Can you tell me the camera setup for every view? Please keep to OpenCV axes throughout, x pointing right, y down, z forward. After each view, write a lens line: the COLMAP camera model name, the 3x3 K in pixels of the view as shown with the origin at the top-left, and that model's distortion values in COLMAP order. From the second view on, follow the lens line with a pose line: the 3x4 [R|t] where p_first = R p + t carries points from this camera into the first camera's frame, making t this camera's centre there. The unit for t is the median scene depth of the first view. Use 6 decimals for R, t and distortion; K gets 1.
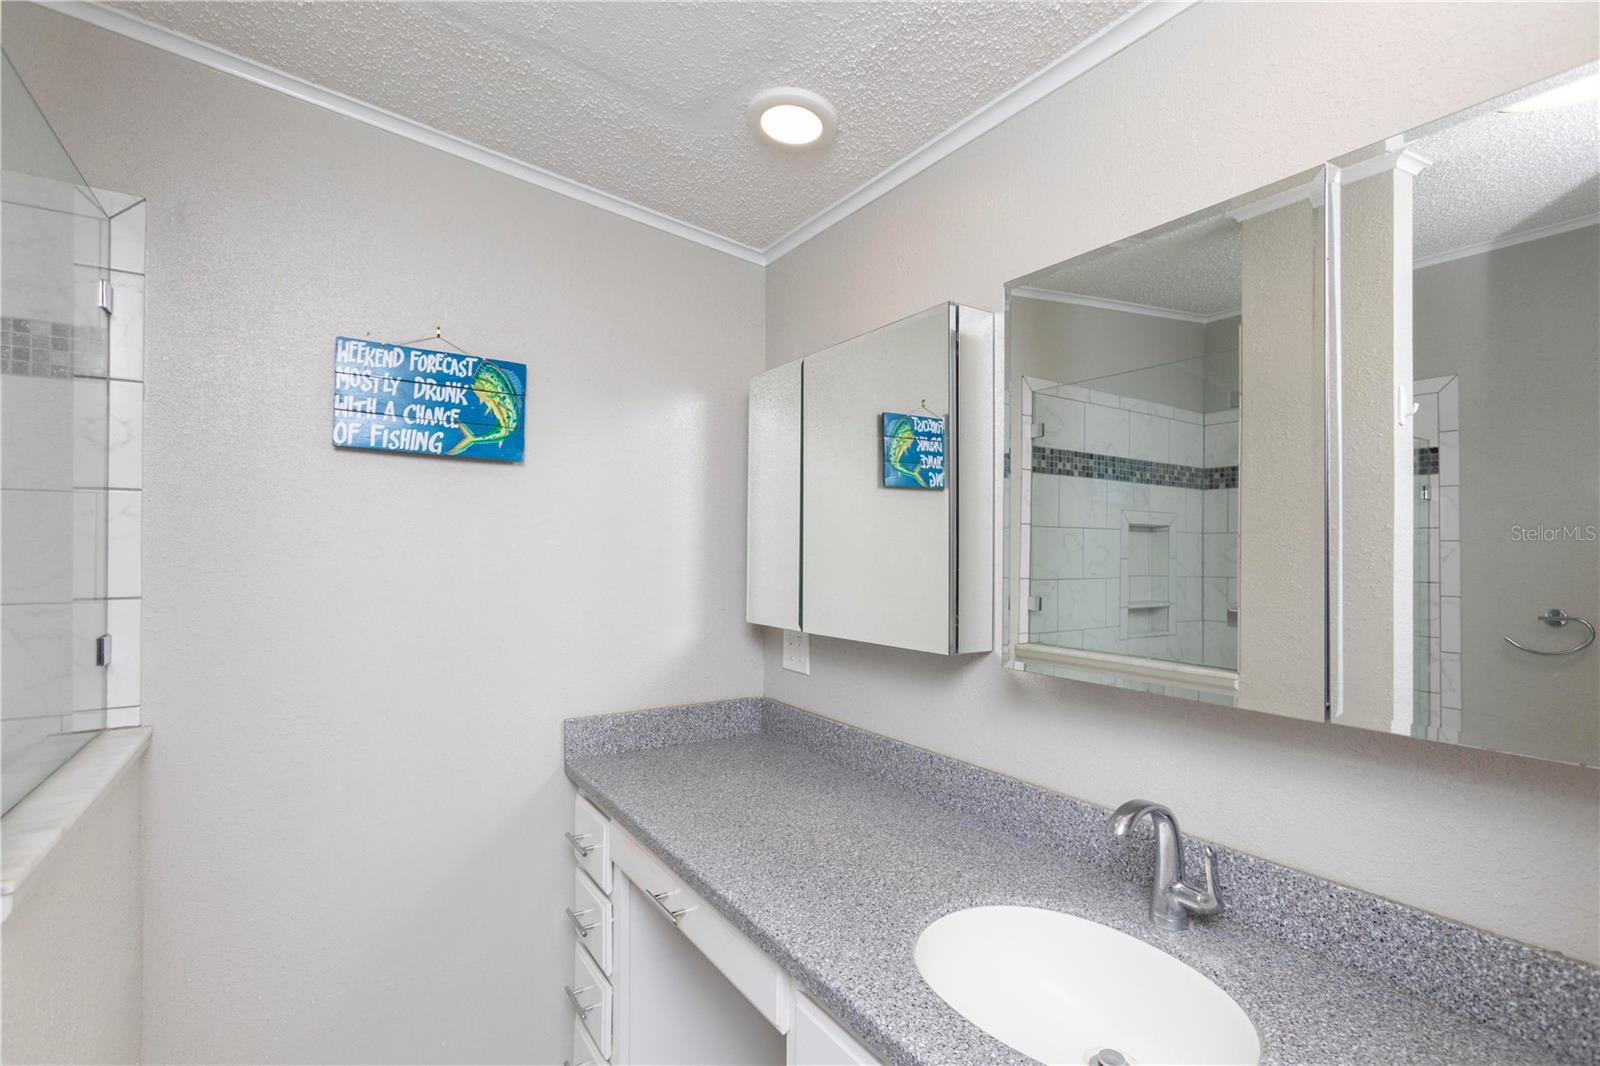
lens RADIAL K [[764.9, 0, 798.6], [0, 764.9, 538.8], [0, 0, 1]] dist [-0.000449, 0.001267]
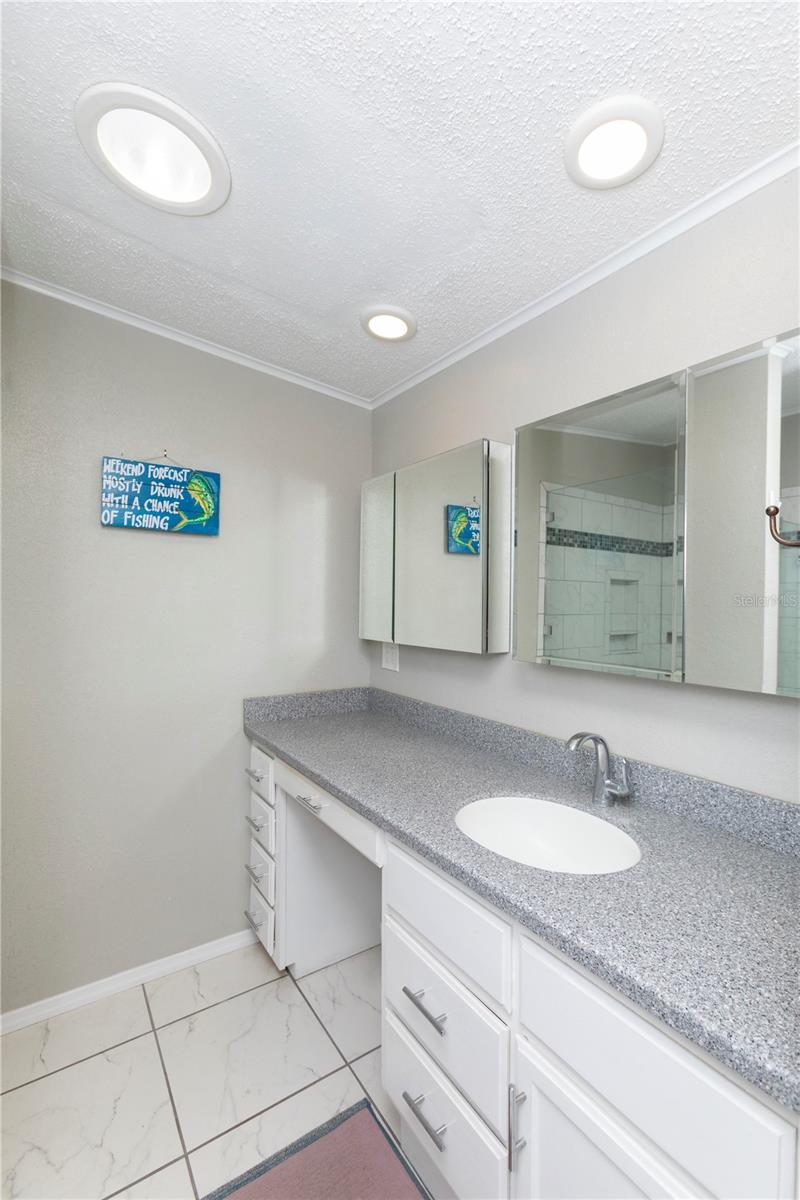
lens RADIAL K [[528.3, 0, 401.0], [0, 528.3, 600.6], [0, 0, 1]] dist [-0.004985, 0.003080]
pose [[0.999922, 0.003841, 0.011902, 0.006705], [-0.004067, 0.999812, 0.018967, 0.013392], [-0.011826, -0.019014, 0.999749, -0.110548]]
